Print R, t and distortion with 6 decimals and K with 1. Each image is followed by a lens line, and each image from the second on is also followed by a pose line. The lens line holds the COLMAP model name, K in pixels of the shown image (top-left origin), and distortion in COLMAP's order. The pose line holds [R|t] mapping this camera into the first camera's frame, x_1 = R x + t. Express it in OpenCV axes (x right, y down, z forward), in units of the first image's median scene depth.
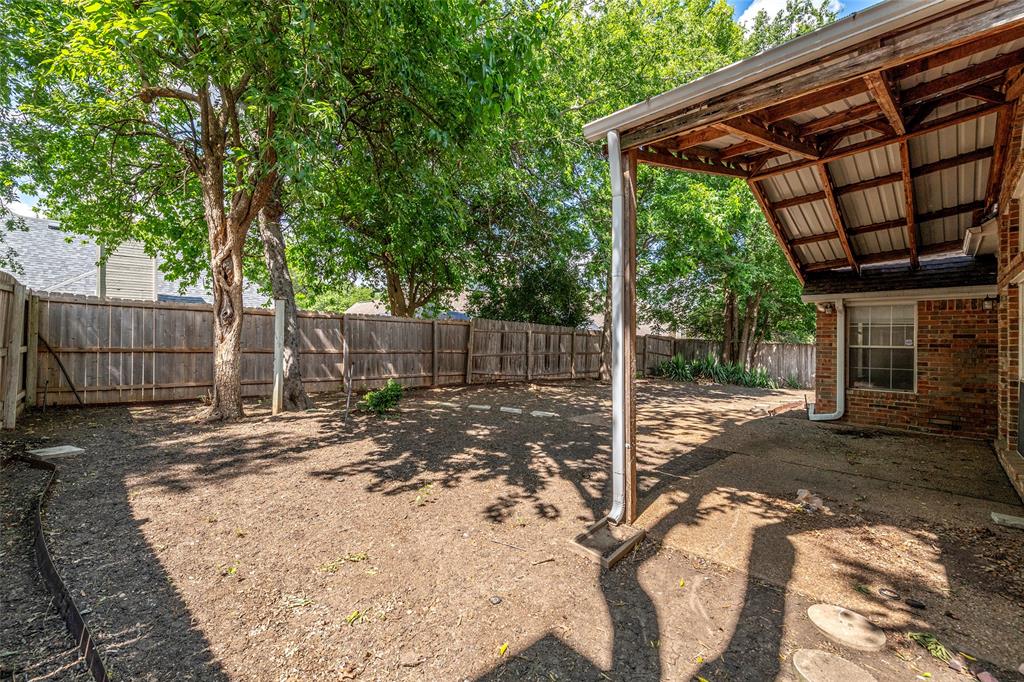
lens RADIAL K [[404.3, 0, 511.4], [0, 404.3, 345.7], [0, 0, 1]] dist [0.005377, -0.000147]
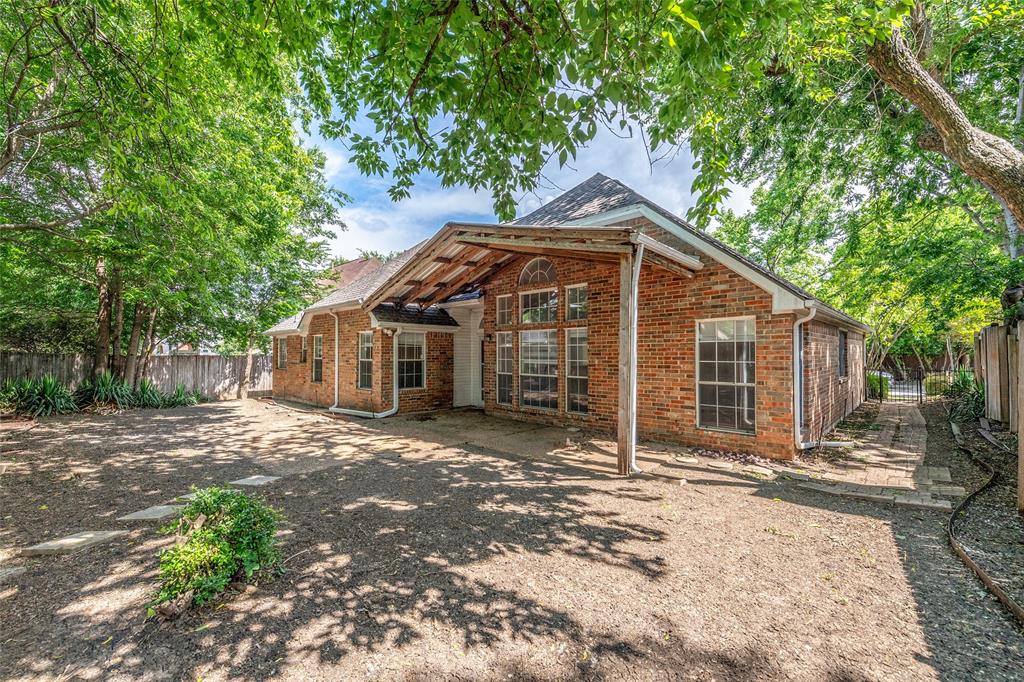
lens RADIAL K [[404.3, 0, 511.4], [0, 404.3, 345.7], [0, 0, 1]] dist [0.005377, -0.000147]
pose [[0.011999, 0.005756, 0.999911, -1.122274], [0.009943, 0.999933, -0.005875, -0.070262], [-0.999879, 0.010013, 0.011941, 1.174460]]
